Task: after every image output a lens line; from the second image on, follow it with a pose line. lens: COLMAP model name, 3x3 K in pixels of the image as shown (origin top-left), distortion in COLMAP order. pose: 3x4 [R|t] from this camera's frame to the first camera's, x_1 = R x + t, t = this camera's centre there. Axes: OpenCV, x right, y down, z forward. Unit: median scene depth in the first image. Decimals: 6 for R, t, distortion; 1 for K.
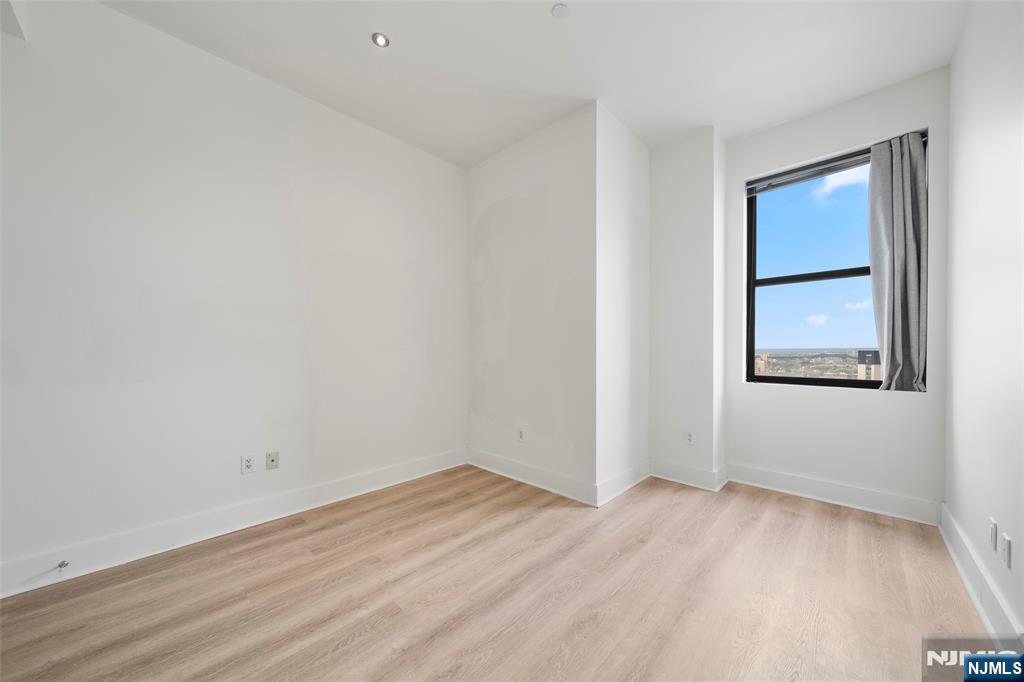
lens RADIAL K [[354.6, 0, 514.7], [0, 354.6, 354.0], [0, 0, 1]] dist [-0.001065, 0.000209]
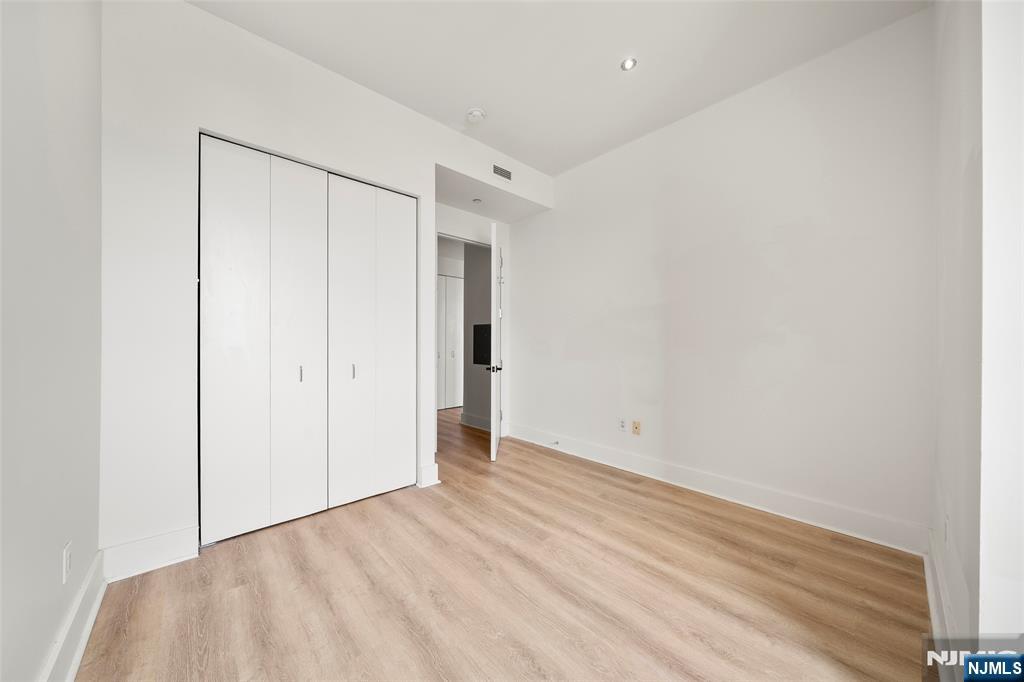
lens RADIAL K [[354.6, 0, 505.7], [0, 354.6, 343.3], [0, 0, 1]] dist [-0.001065, 0.000209]
pose [[-0.075906, -0.001041, -0.997114, 0.748454], [-0.012147, 0.999926, -0.000119, -0.004220], [0.997041, 0.012103, -0.075913, 0.706175]]
